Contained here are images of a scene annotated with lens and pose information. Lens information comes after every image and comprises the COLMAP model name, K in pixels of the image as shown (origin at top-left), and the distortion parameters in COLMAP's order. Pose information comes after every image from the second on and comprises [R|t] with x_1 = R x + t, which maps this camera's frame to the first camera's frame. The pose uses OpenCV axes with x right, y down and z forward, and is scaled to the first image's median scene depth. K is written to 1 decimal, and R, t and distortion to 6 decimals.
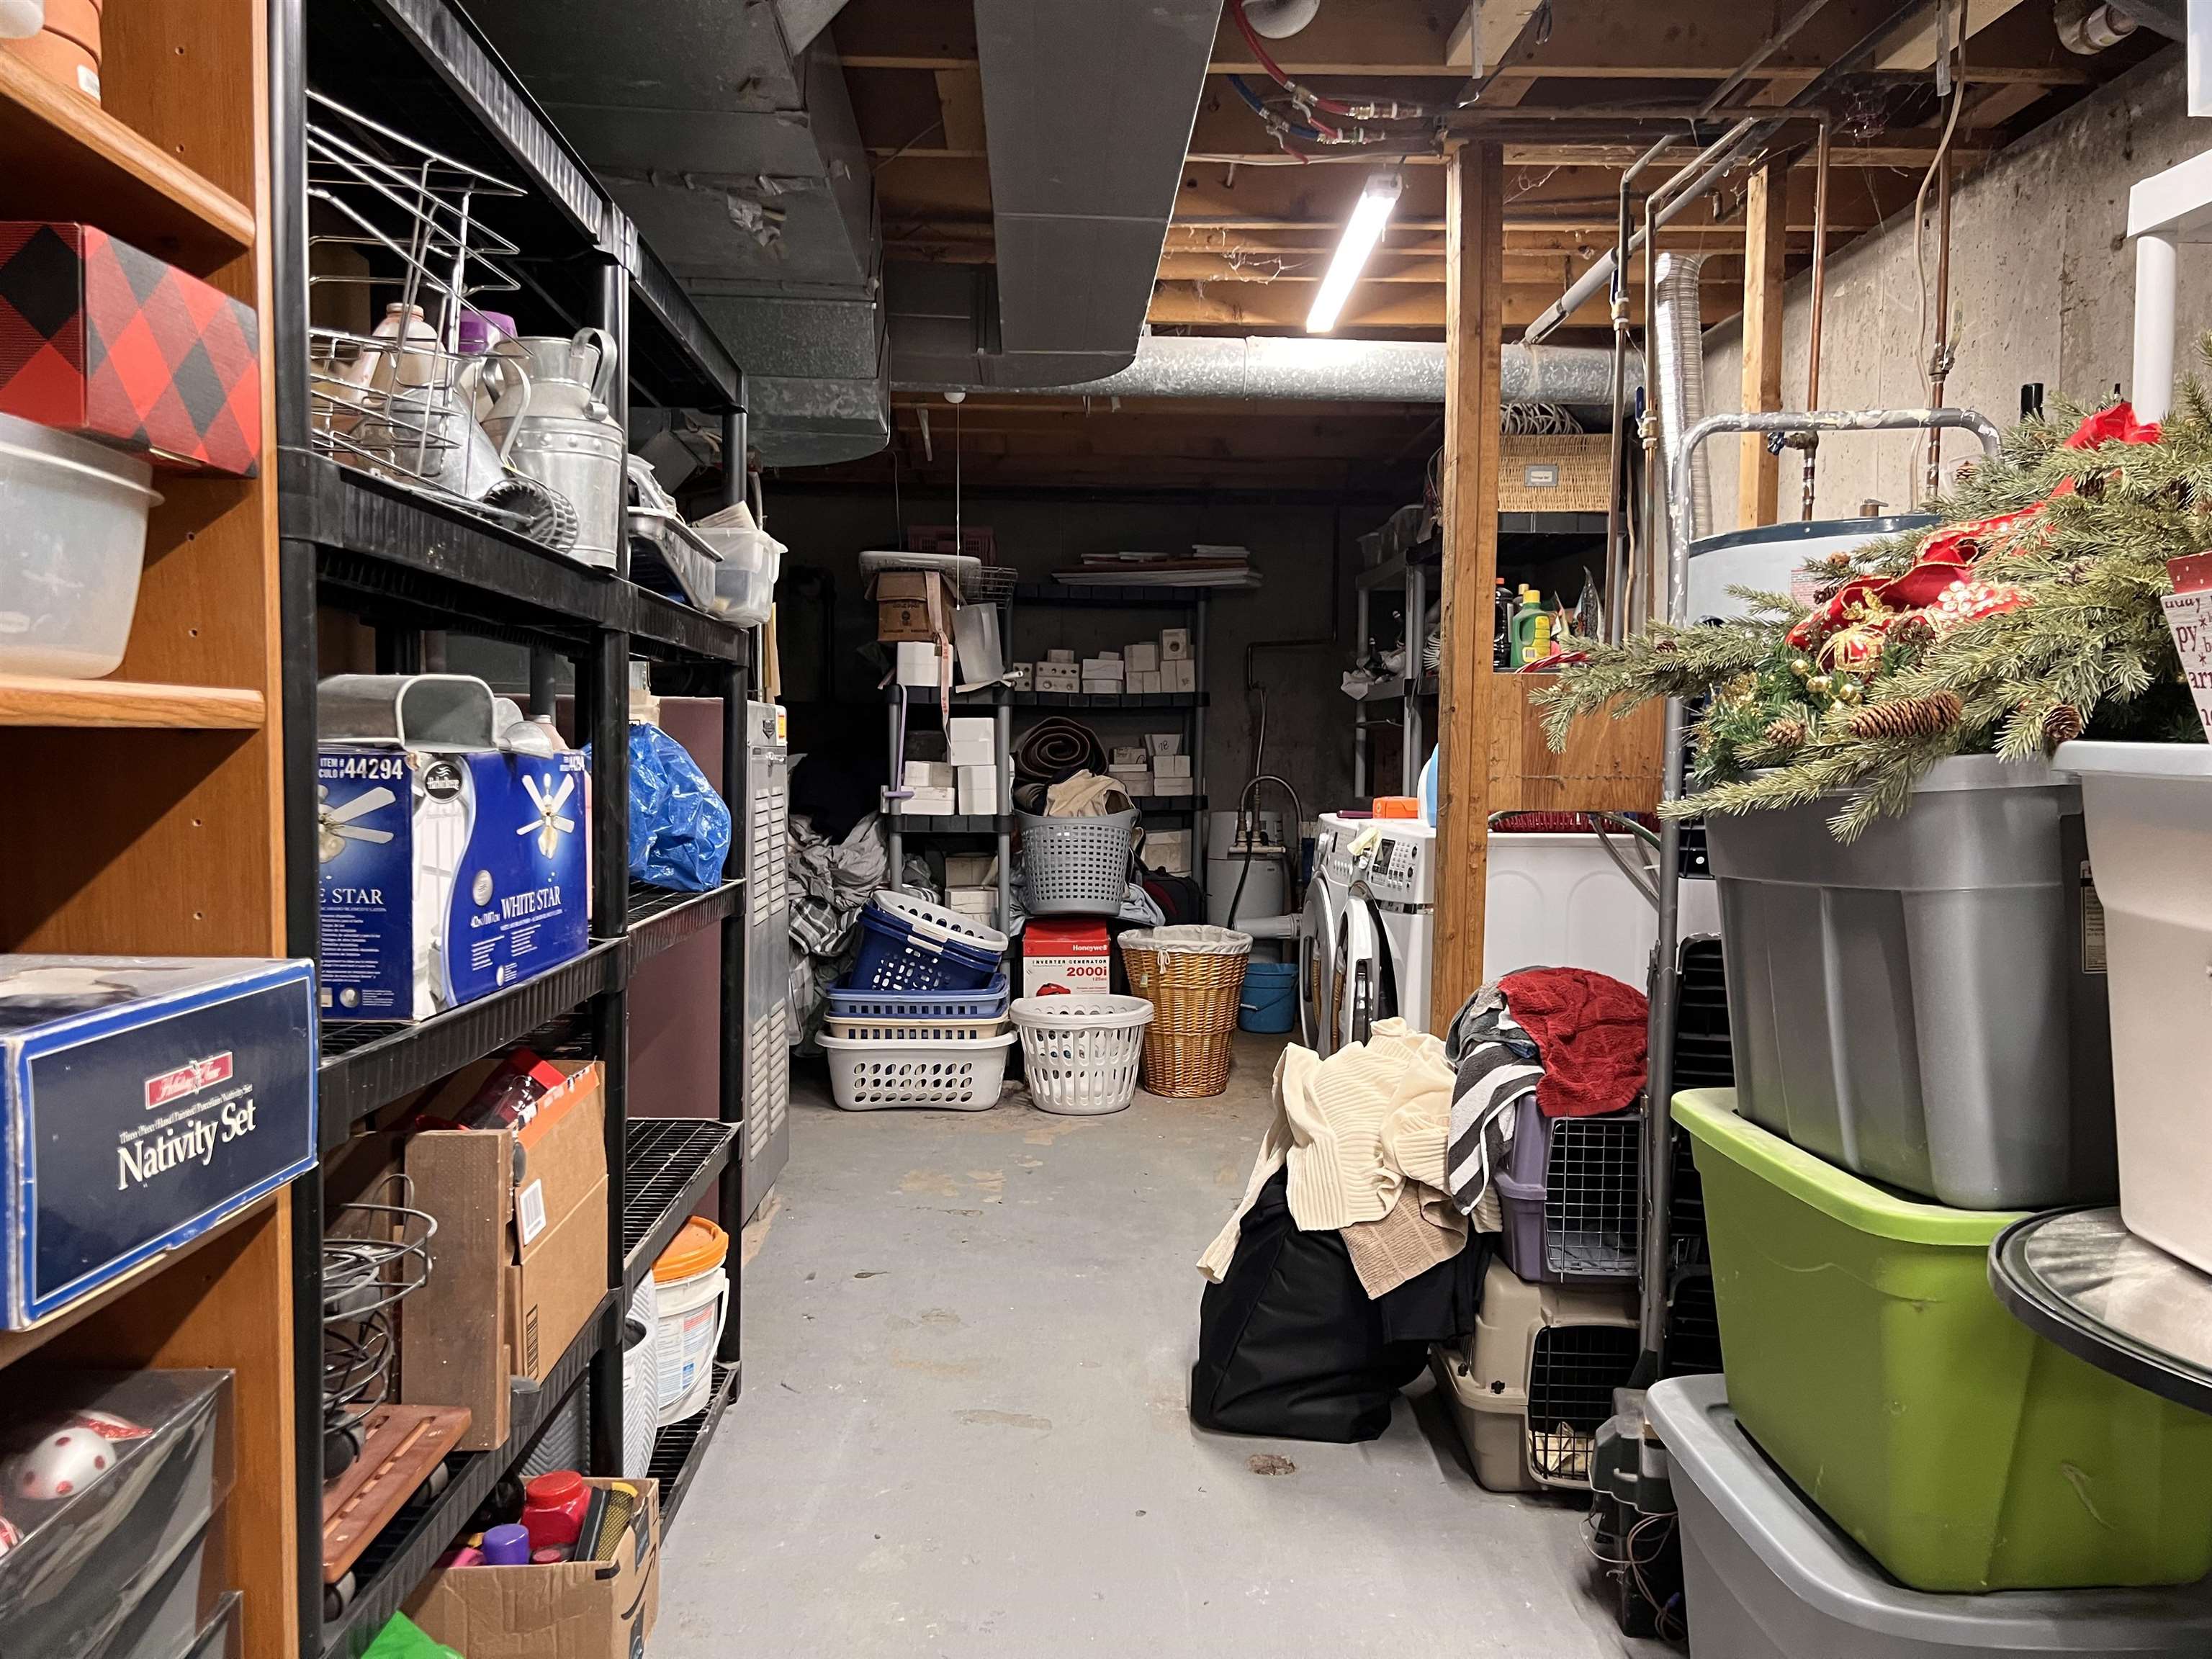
lens RADIAL K [[1643.0, 0, 1100.4], [0, 1643.0, 830.1], [0, 0, 1]] dist [0.046943, -0.058097]
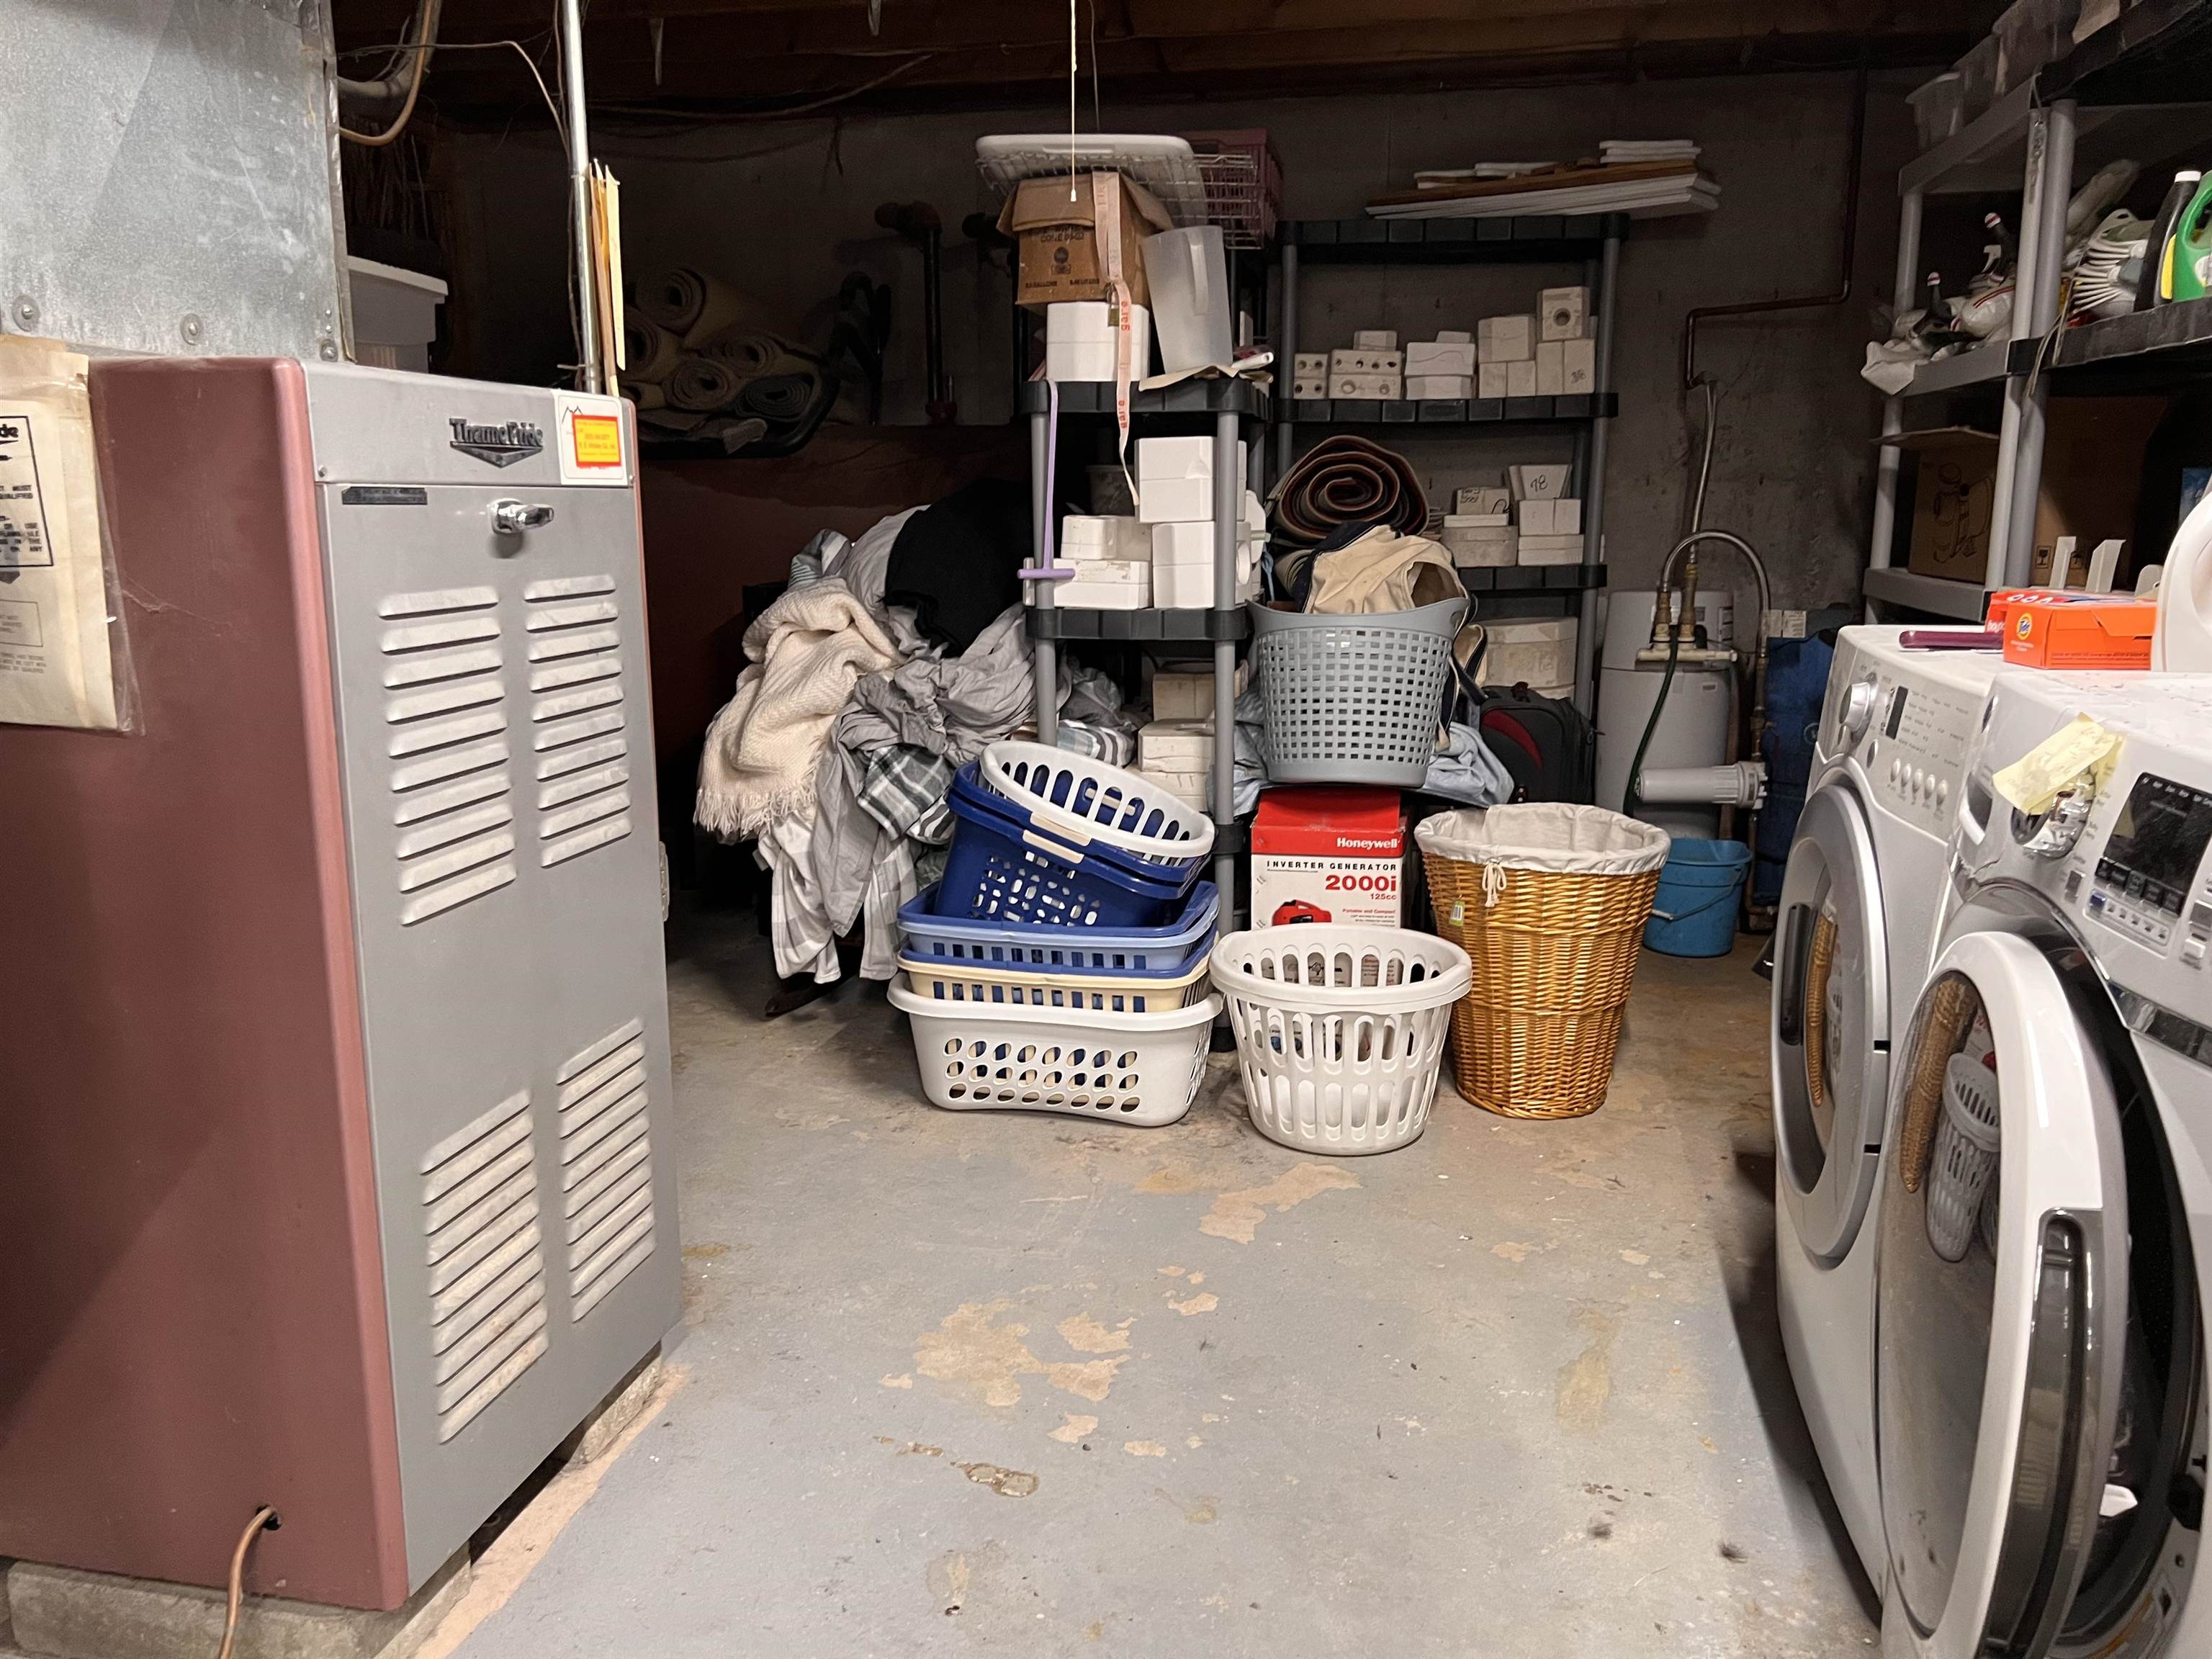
lens RADIAL K [[1643.0, 0, 1085.2], [0, 1643.0, 835.3], [0, 0, 1]] dist [0.046943, -0.058097]
pose [[0.969103, 0.037293, -0.243820, 0.037733], [0.000316, 0.988315, 0.152422, -0.018802], [0.246655, -0.147790, 0.957768, 0.422523]]
